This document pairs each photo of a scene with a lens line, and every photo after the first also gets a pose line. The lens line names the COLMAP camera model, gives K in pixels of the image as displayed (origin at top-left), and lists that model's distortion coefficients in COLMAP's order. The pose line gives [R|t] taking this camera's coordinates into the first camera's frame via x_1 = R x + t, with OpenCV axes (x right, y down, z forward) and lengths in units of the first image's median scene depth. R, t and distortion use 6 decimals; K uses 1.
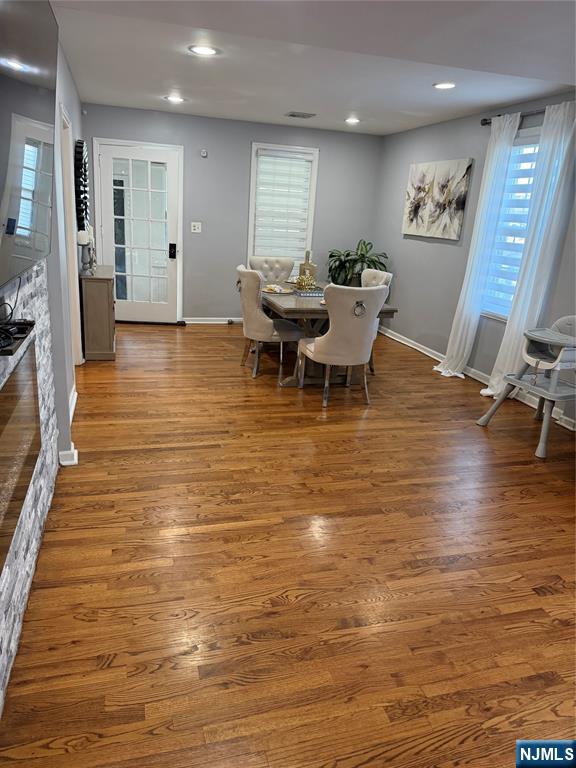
lens RADIAL K [[536.5, 0, 287.0], [0, 536.5, 387.8], [0, 0, 1]] dist [0.053231, -0.030208]
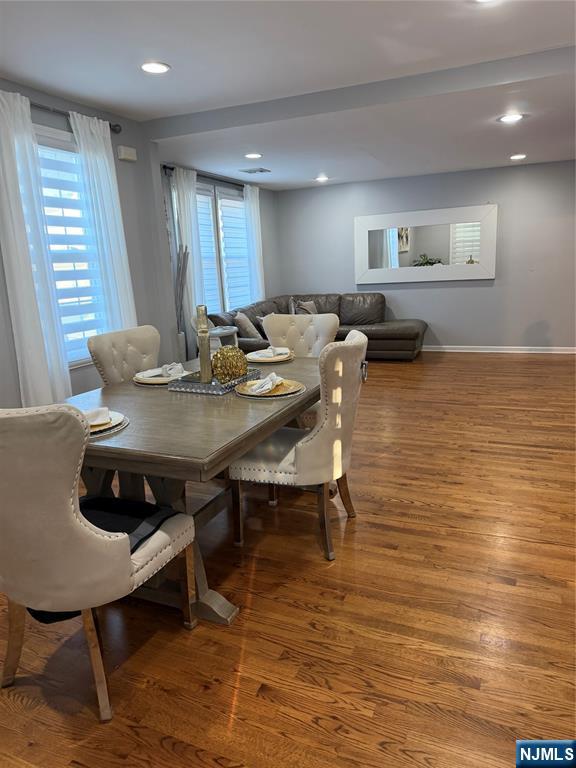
lens RADIAL K [[536.5, 0, 284.8], [0, 536.5, 379.2], [0, 0, 1]] dist [0.053231, -0.030208]
pose [[-0.759766, -0.169945, 0.627594, -0.436111], [0.196170, 0.860343, 0.470455, -0.549374], [-0.619897, 0.480551, -0.620321, 1.710103]]
